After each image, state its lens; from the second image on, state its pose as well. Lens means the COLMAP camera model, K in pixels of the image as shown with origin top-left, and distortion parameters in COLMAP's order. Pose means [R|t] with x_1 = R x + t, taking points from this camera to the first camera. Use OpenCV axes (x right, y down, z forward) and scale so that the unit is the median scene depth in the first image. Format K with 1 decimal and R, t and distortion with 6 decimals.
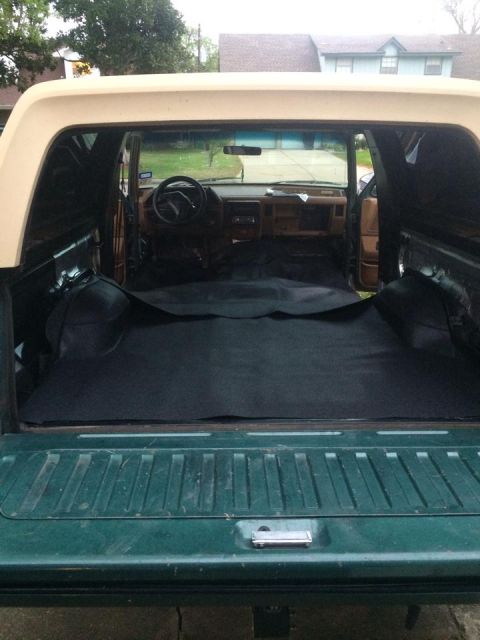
lens RADIAL K [[536.2, 0, 237.3], [0, 536.2, 325.7], [0, 0, 1]] dist [0.058813, -0.095284]
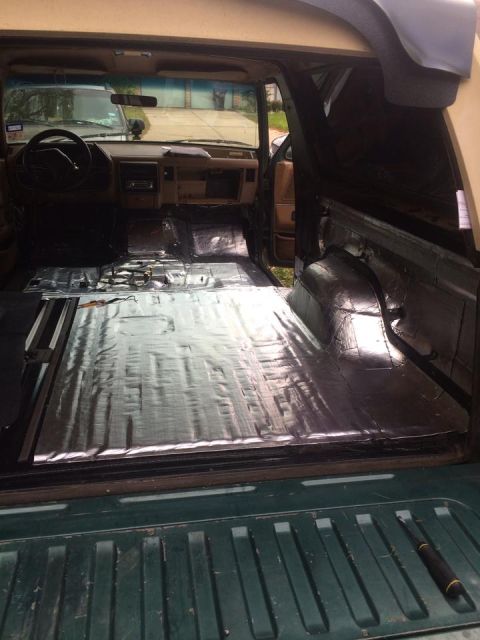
lens RADIAL K [[536.2, 0, 238.1], [0, 536.2, 322.3], [0, 0, 1]] dist [0.058813, -0.095284]
pose [[0.987582, -0.029658, 0.154282, 0.042468], [0.020715, 0.998028, 0.059249, -0.042177], [-0.155735, -0.055317, 0.986249, 0.193483]]
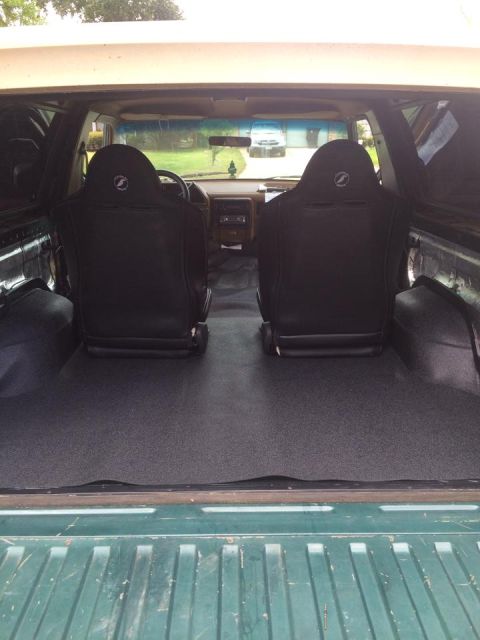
lens RADIAL K [[536.2, 0, 238.4], [0, 536.2, 324.4], [0, 0, 1]] dist [0.058813, -0.095284]
pose [[0.999931, -0.001917, -0.011577, 0.047485], [0.001892, 0.999996, -0.002162, -0.032434], [0.011581, 0.002140, 0.999931, 0.166597]]
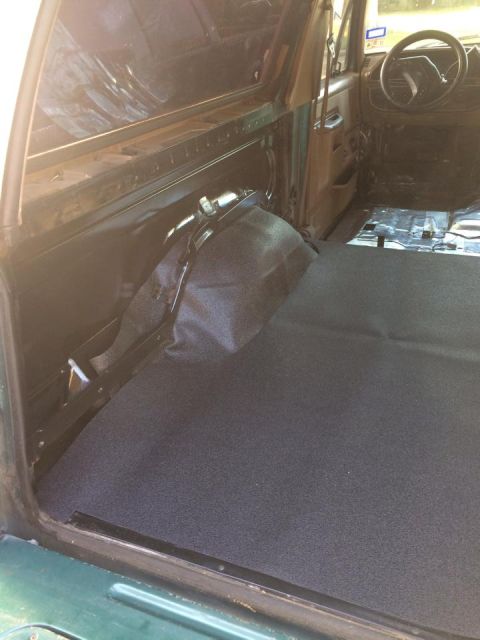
lens RADIAL K [[536.2, 0, 235.5], [0, 536.2, 316.4], [0, 0, 1]] dist [0.058813, -0.095284]
pose [[0.908578, 0.147264, -0.390895, -0.020488], [-0.069417, 0.976013, 0.206350, -0.091912], [0.411906, -0.160350, 0.897007, 0.400798]]
